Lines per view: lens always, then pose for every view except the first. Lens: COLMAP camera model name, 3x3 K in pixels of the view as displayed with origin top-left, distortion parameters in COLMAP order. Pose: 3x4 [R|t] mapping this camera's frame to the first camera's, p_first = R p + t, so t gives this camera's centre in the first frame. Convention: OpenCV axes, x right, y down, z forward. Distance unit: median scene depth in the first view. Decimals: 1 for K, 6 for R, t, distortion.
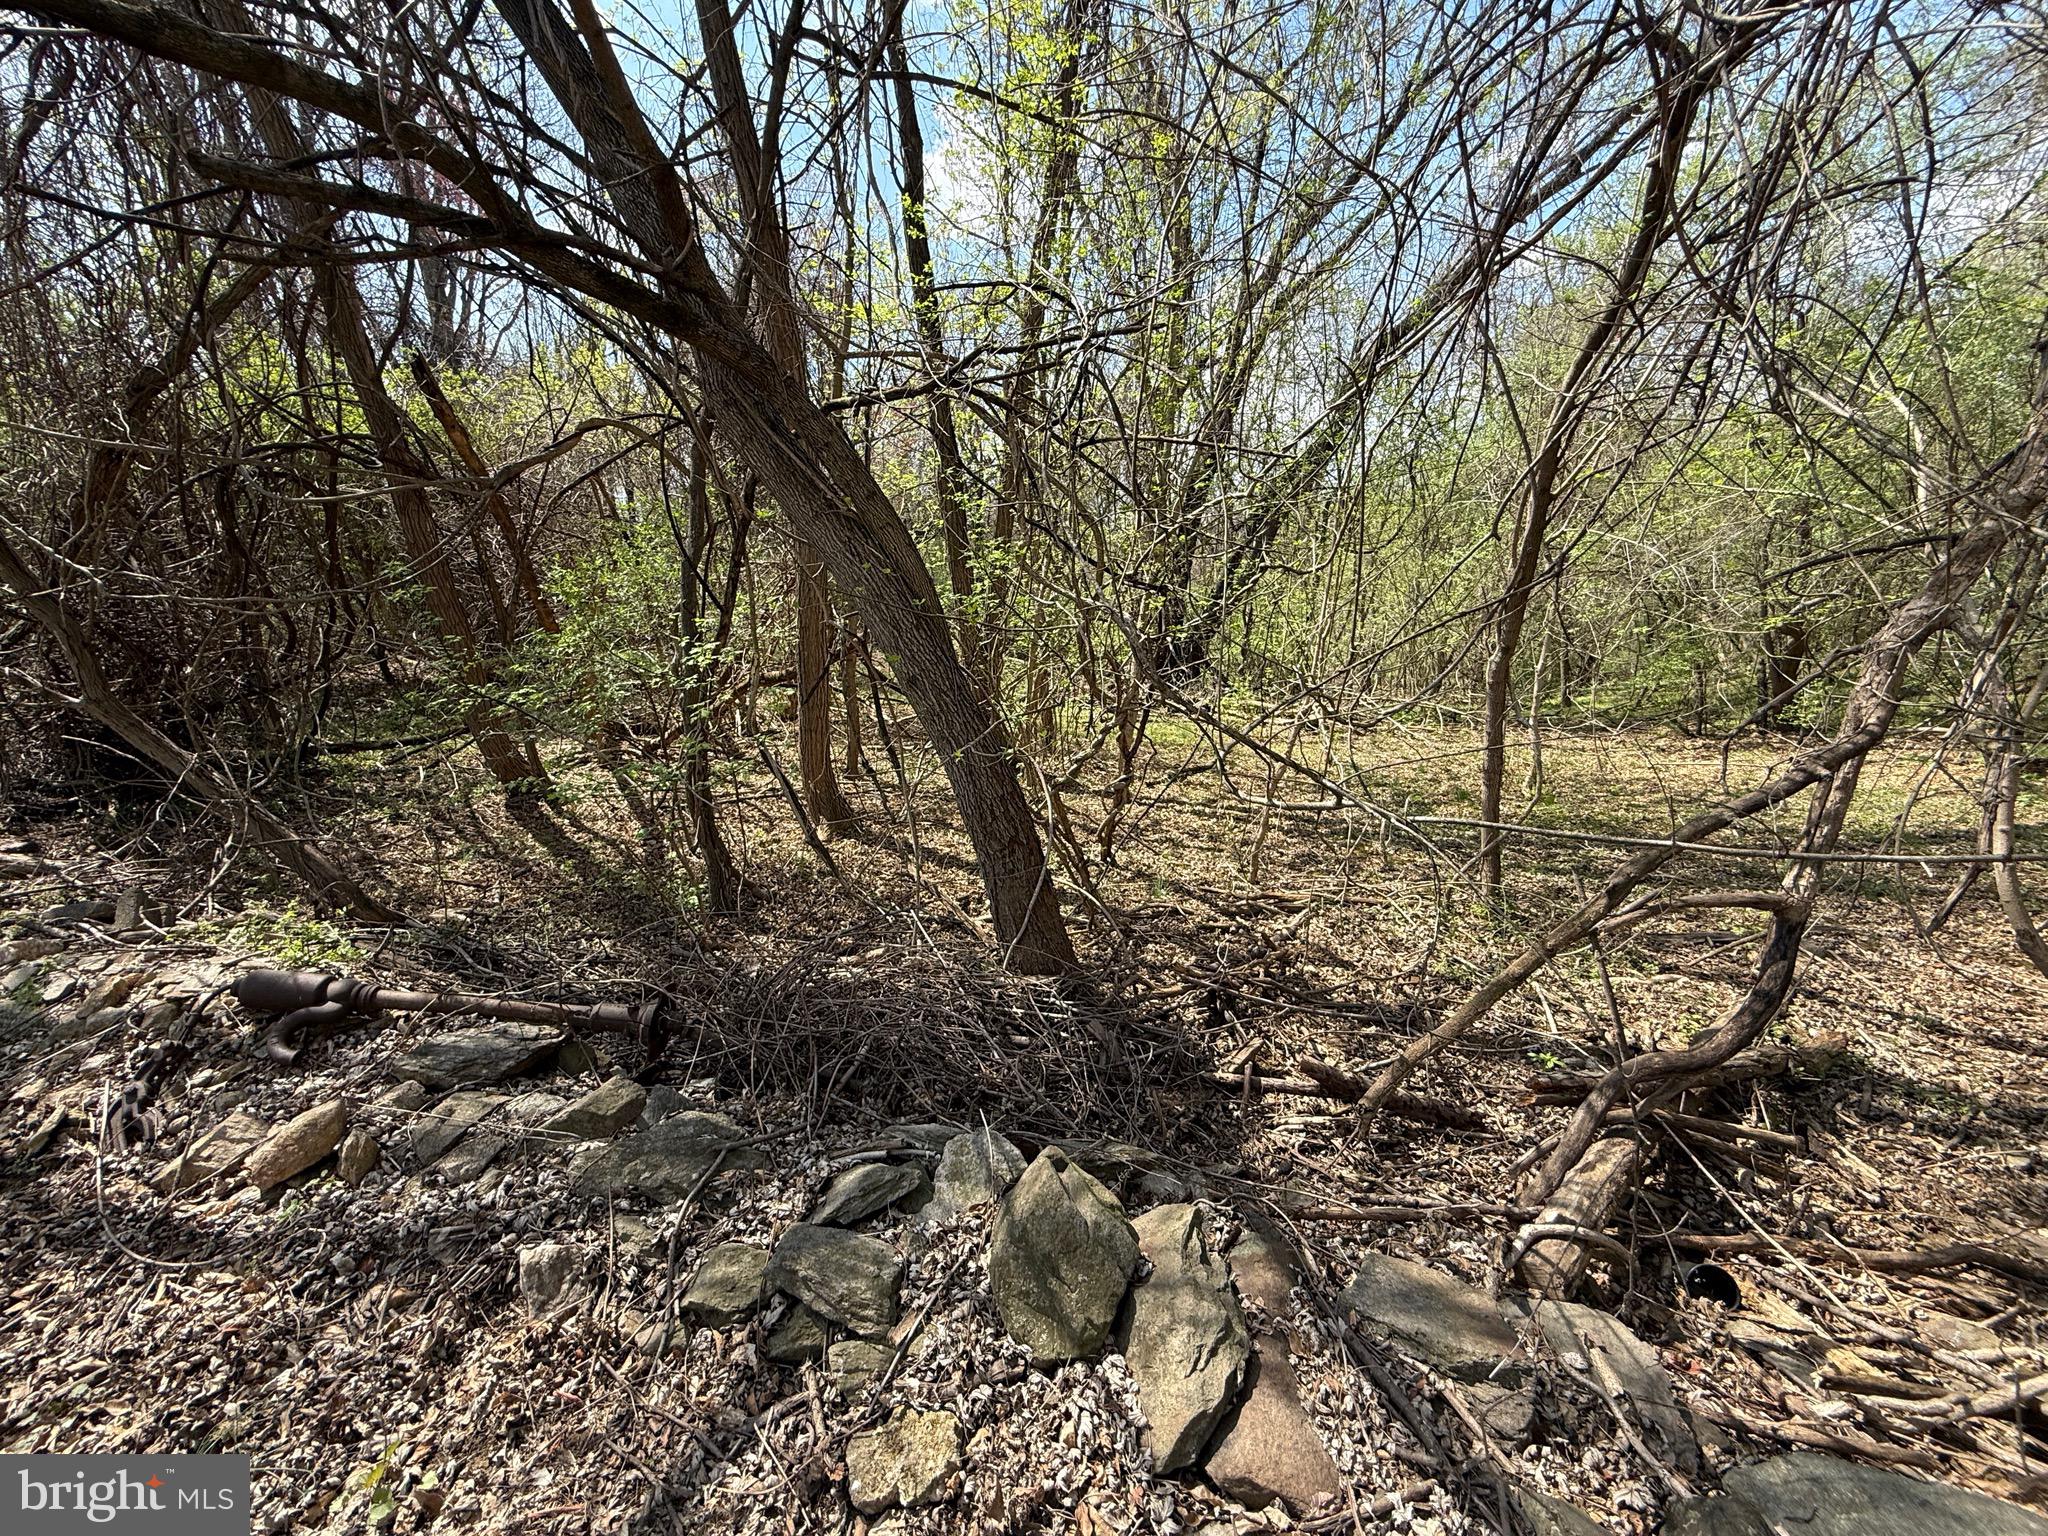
lens RADIAL K [[823.7, 0, 1019.1], [0, 823.7, 768.0], [0, 0, 1]] dist [-0.002620, 0.000546]
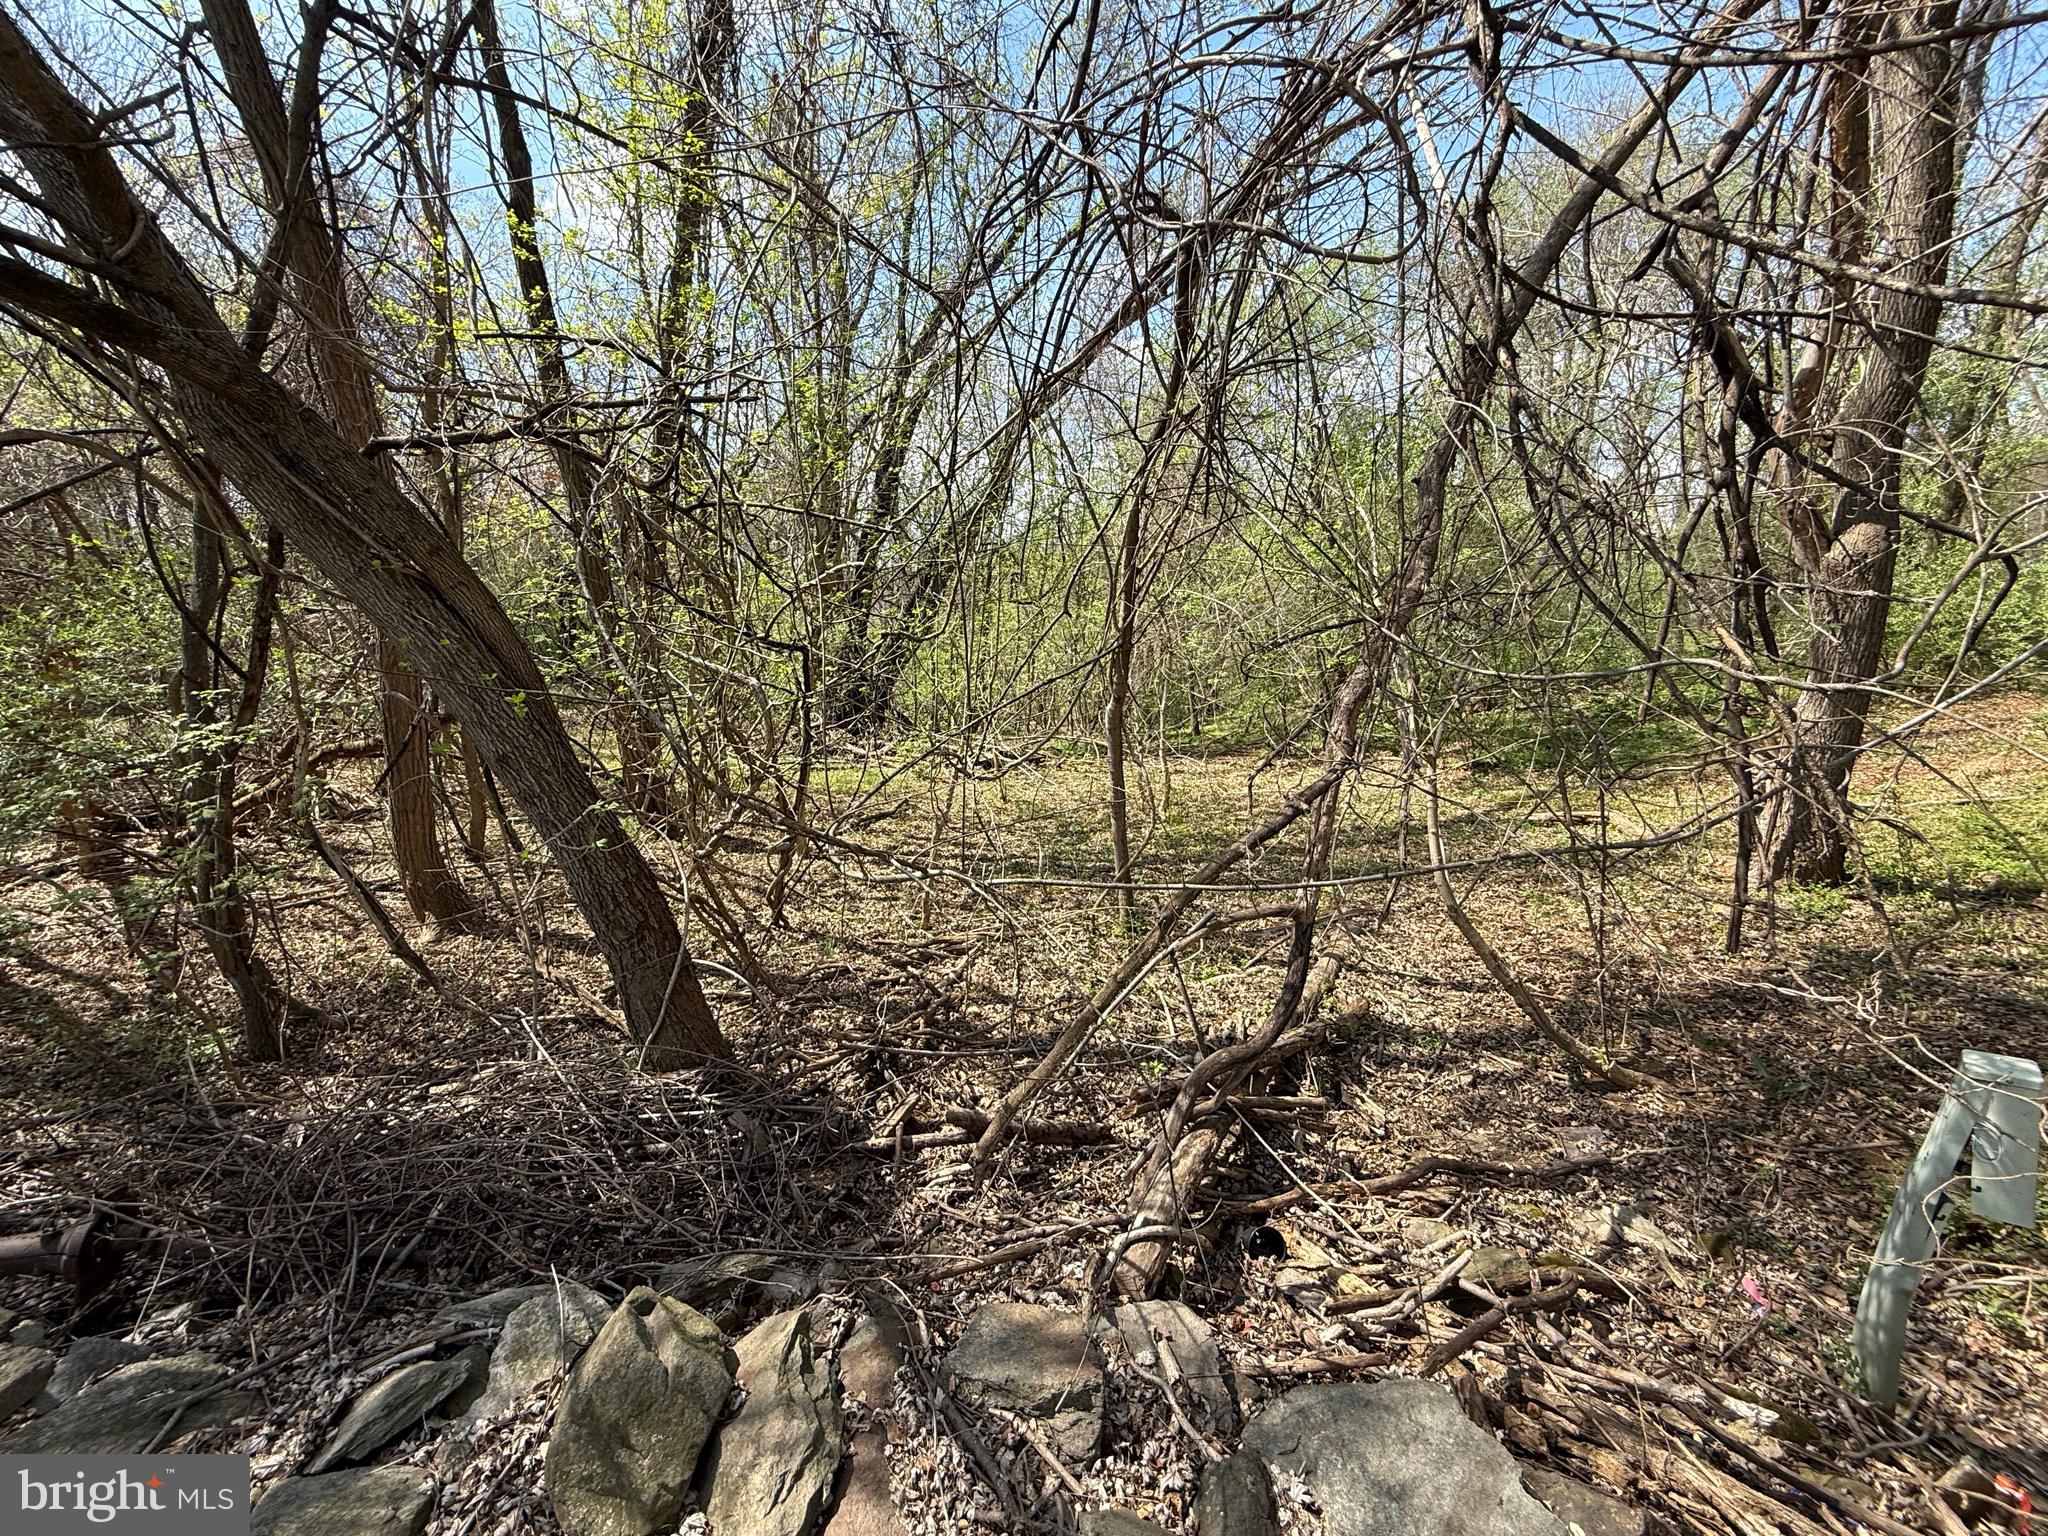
lens RADIAL K [[823.7, 0, 1019.1], [0, 823.7, 768.0], [0, 0, 1]] dist [-0.002620, 0.000546]
pose [[0.931283, -0.057224, 0.359774, 0.108150], [0.076344, 0.996313, -0.039151, -0.032844], [-0.356207, 0.063927, 0.932218, -0.022718]]
